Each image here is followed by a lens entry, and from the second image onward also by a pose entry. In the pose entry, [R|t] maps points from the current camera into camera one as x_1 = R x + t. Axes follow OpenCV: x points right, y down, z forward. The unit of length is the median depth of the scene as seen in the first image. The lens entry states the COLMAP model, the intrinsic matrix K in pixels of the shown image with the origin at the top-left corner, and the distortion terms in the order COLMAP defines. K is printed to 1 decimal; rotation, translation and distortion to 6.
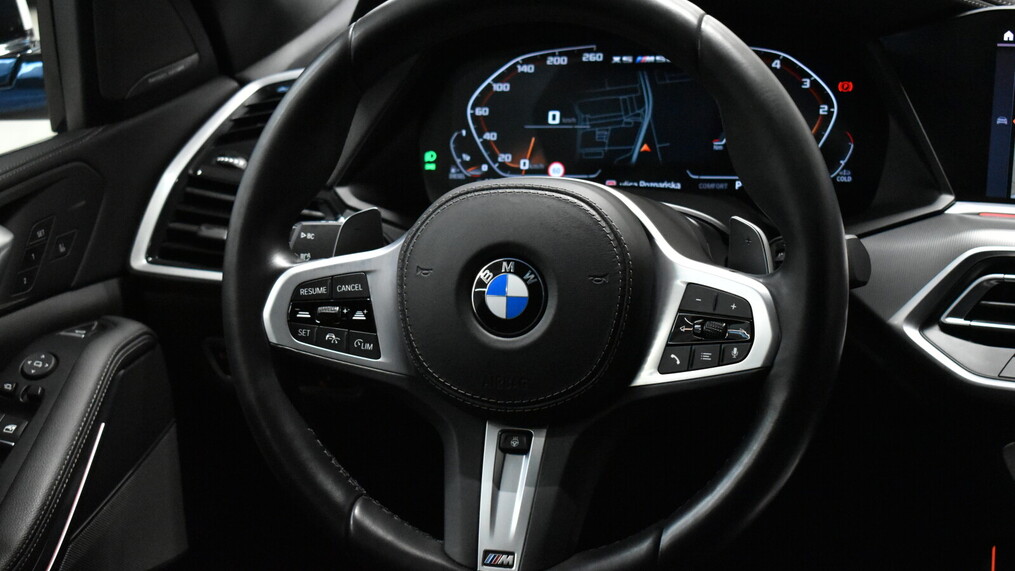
lens RADIAL K [[1873.0, 0, 507.5], [0, 1873.0, 285.5], [0, 0, 1]] dist [-0.014800, -0.016807]
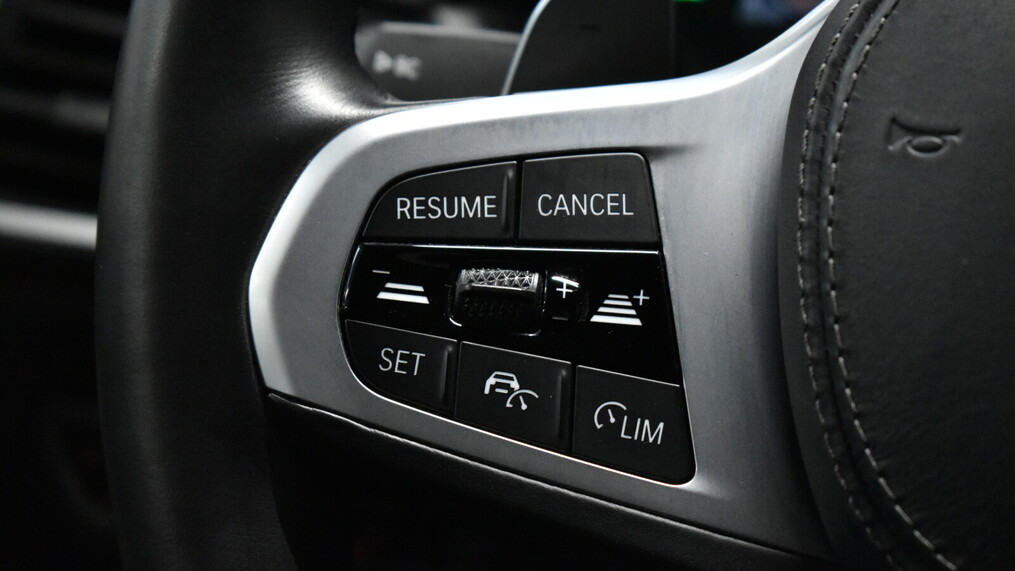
lens RADIAL K [[2427.9, 0, 507.5], [0, 2427.9, 285.5], [0, 0, 1]] dist [0.047982, 0.184982]
pose [[0.997526, 0.069798, 0.008404, -0.097235], [-0.069200, 0.995932, -0.057714, 0.033063], [-0.012399, 0.056990, 0.998298, 0.659078]]
